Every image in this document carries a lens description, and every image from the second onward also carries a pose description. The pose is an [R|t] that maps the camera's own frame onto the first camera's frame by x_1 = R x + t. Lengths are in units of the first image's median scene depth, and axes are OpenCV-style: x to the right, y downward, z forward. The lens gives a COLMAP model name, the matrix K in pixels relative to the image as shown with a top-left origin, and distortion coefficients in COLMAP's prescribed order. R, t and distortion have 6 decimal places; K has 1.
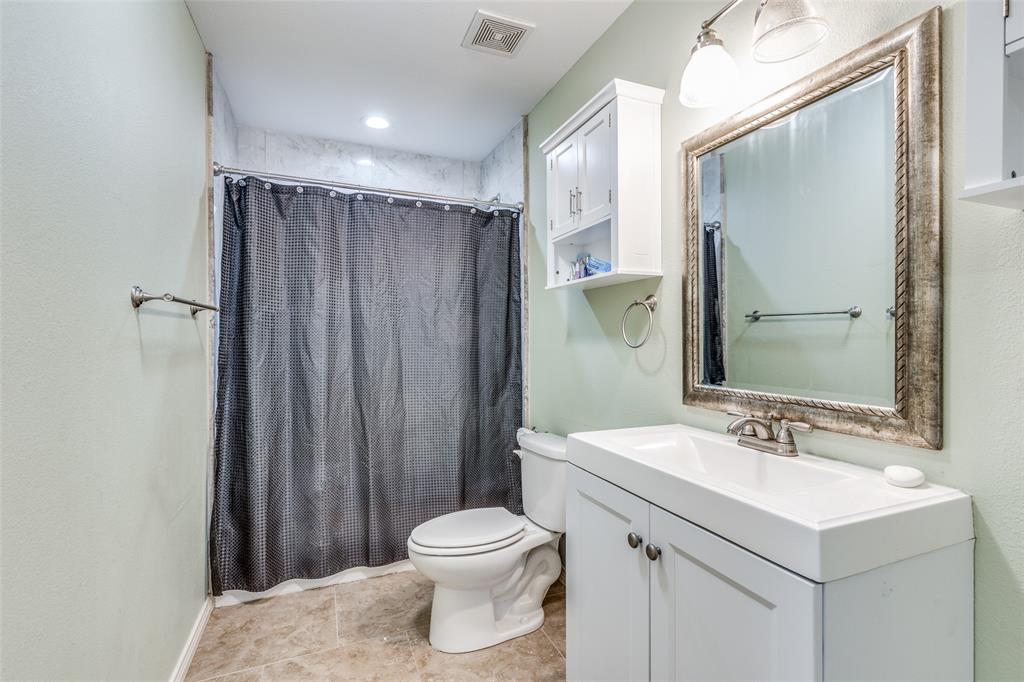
lens RADIAL K [[446.1, 0, 510.8], [0, 446.1, 338.0], [0, 0, 1]] dist [0.011596, -0.002184]
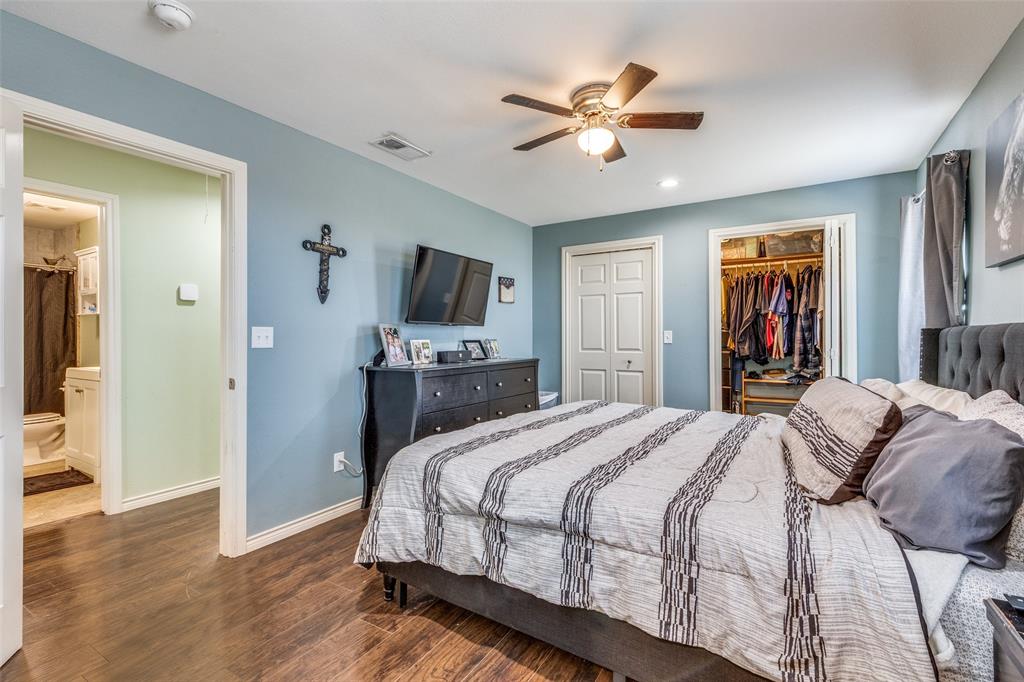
lens RADIAL K [[446.1, 0, 510.7], [0, 446.1, 338.1], [0, 0, 1]] dist [0.011596, -0.002184]
pose [[0.812777, 0.003716, 0.582563, 0.430022], [0.000160, 0.999978, -0.006603, 0.020855], [-0.582575, 0.005460, 0.812759, -1.724229]]
